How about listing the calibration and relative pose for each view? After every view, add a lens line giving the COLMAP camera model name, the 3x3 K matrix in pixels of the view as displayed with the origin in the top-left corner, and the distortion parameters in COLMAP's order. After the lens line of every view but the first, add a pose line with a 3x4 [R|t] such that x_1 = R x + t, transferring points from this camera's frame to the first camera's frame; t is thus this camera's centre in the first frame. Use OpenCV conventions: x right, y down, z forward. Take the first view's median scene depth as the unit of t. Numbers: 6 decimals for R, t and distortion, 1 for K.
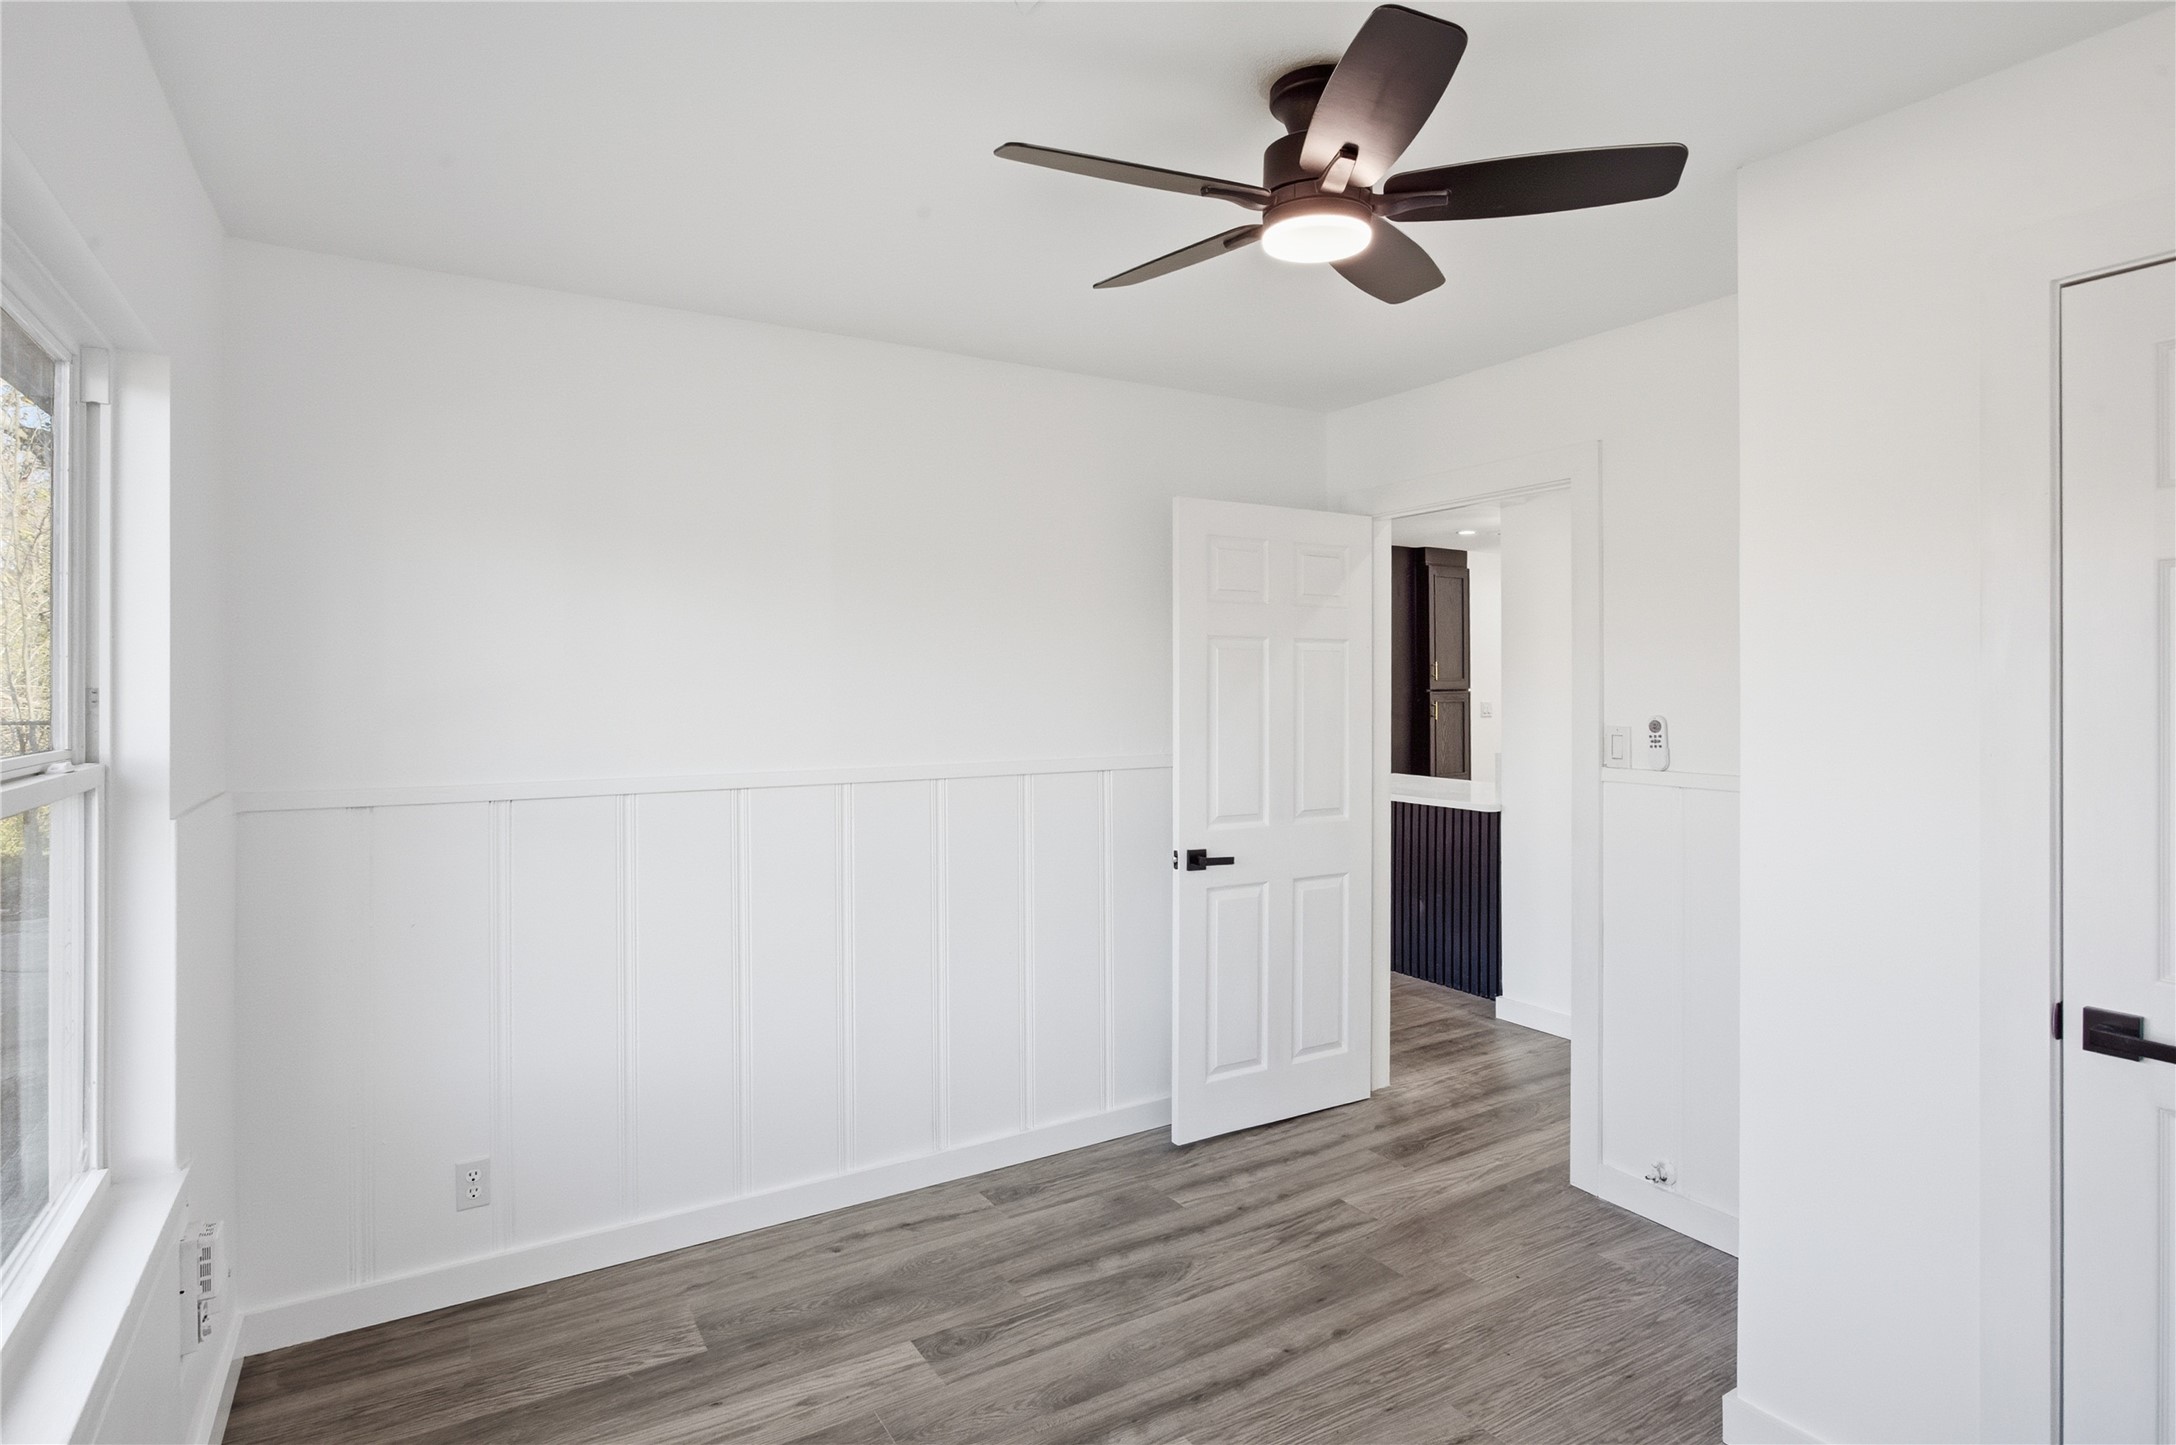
lens RADIAL K [[1125.1, 0, 1083.3], [0, 1125.1, 704.7], [0, 0, 1]] dist [0.003313, 0.001369]
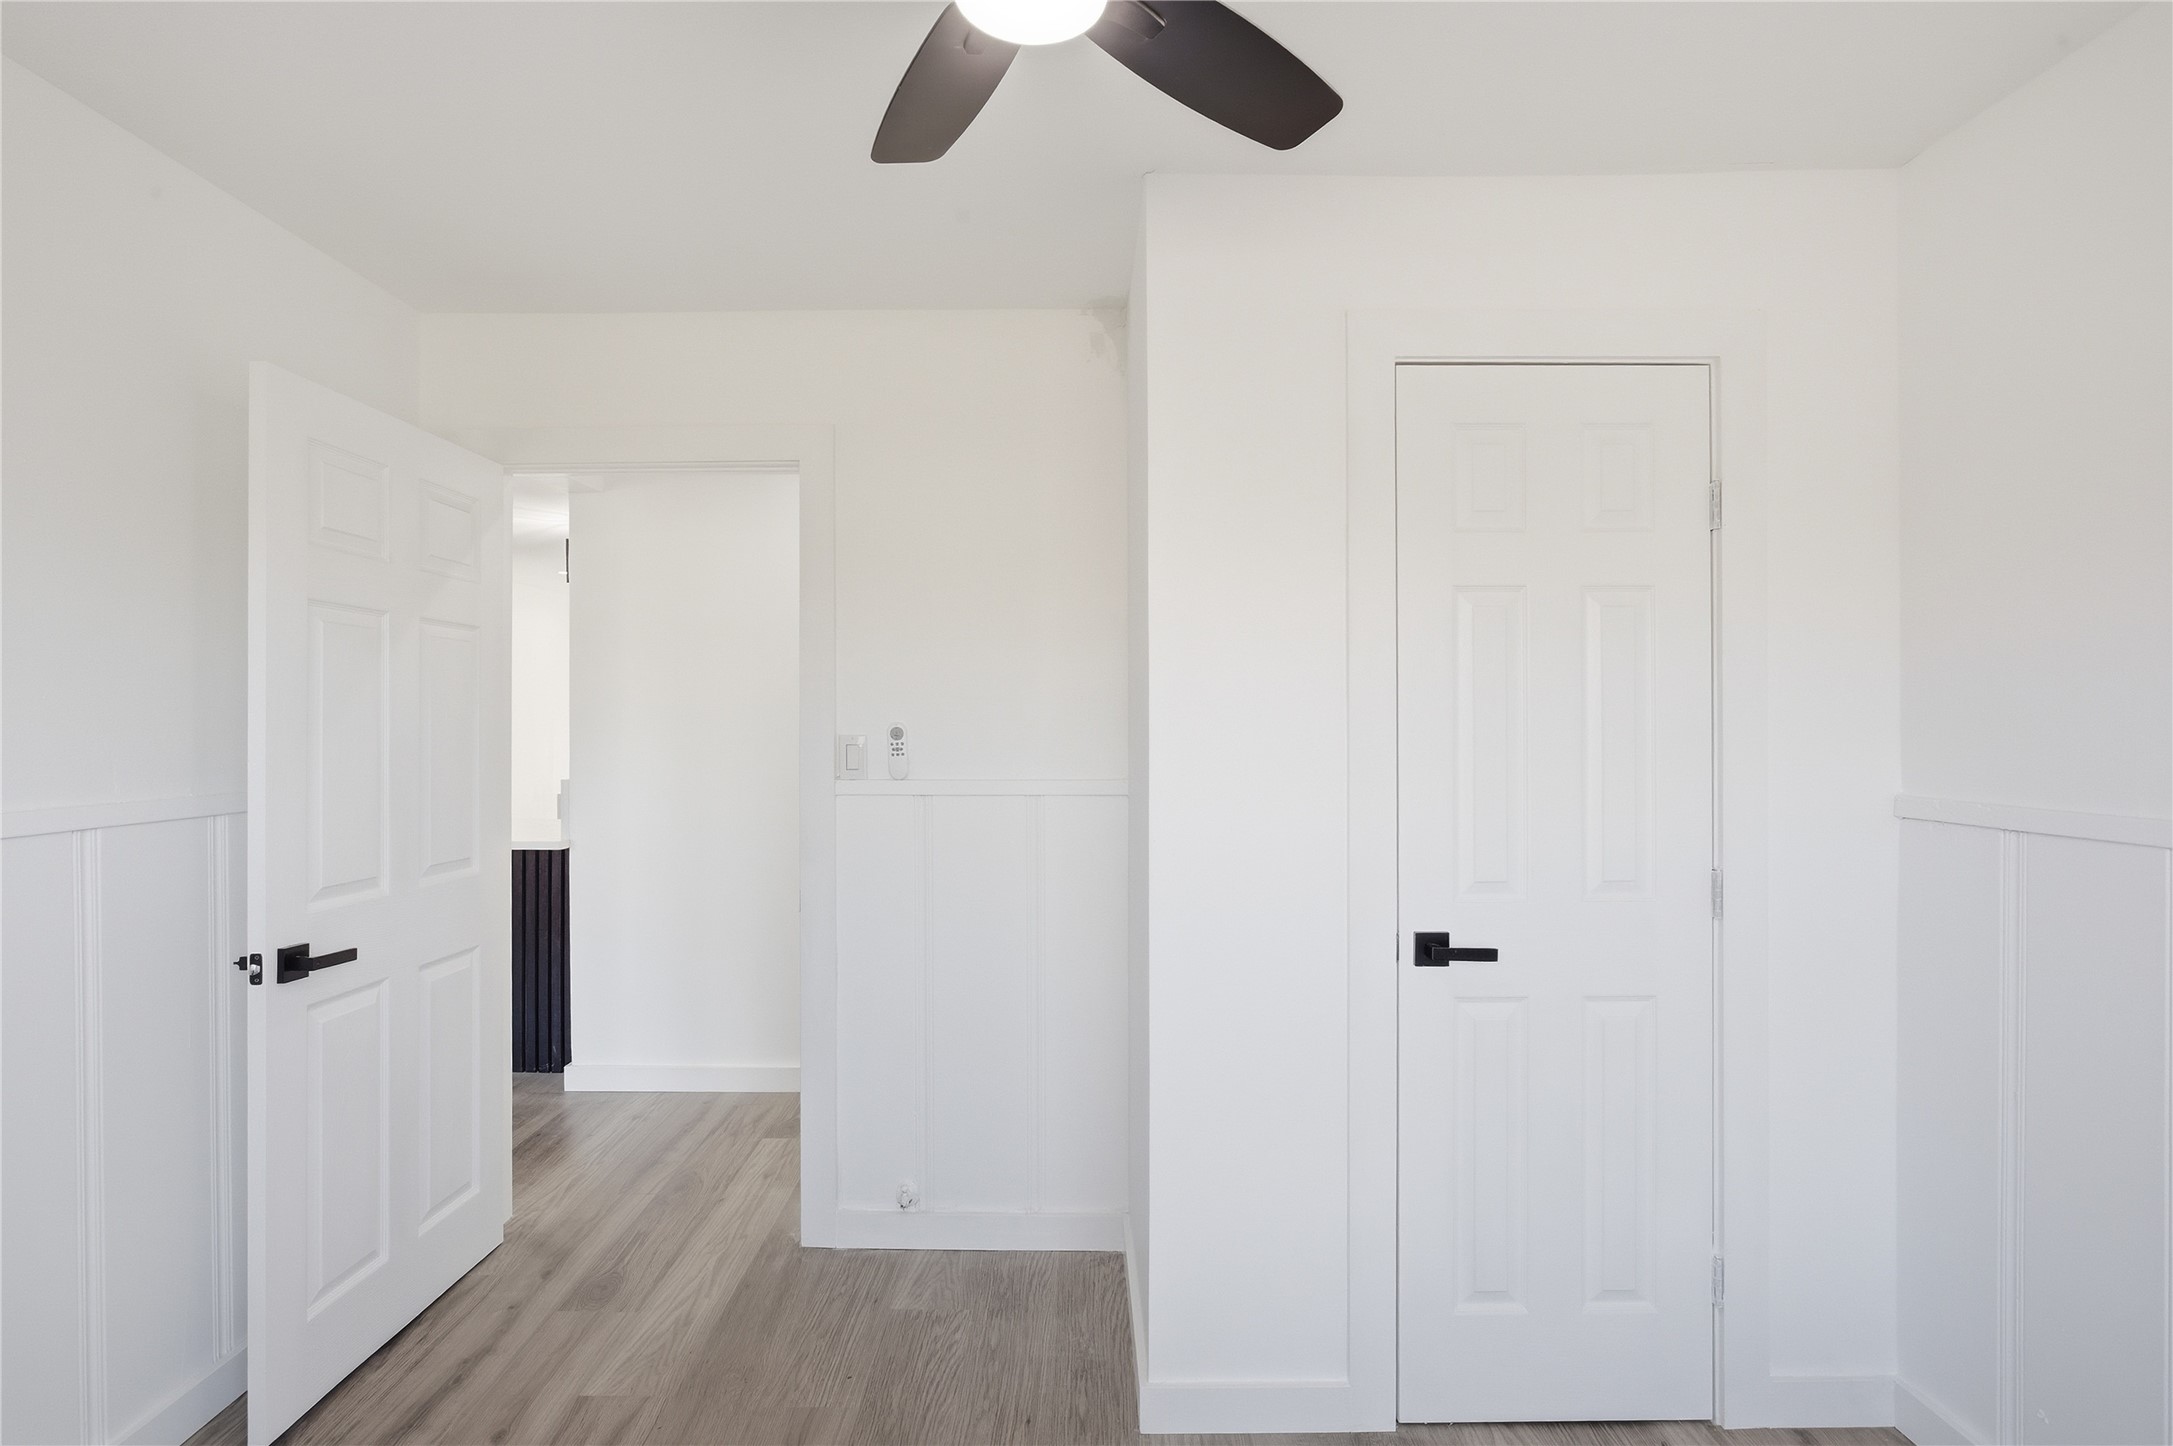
lens RADIAL K [[1088.3, 0, 1083.0], [0, 1088.3, 723.1], [0, 0, 1]] dist [-0.010189, 0.001226]
pose [[0.529792, 0.002391, 0.848124, -0.171769], [0.012913, 0.999857, -0.010884, 0.019604], [-0.848029, 0.016718, 0.529686, 0.323454]]
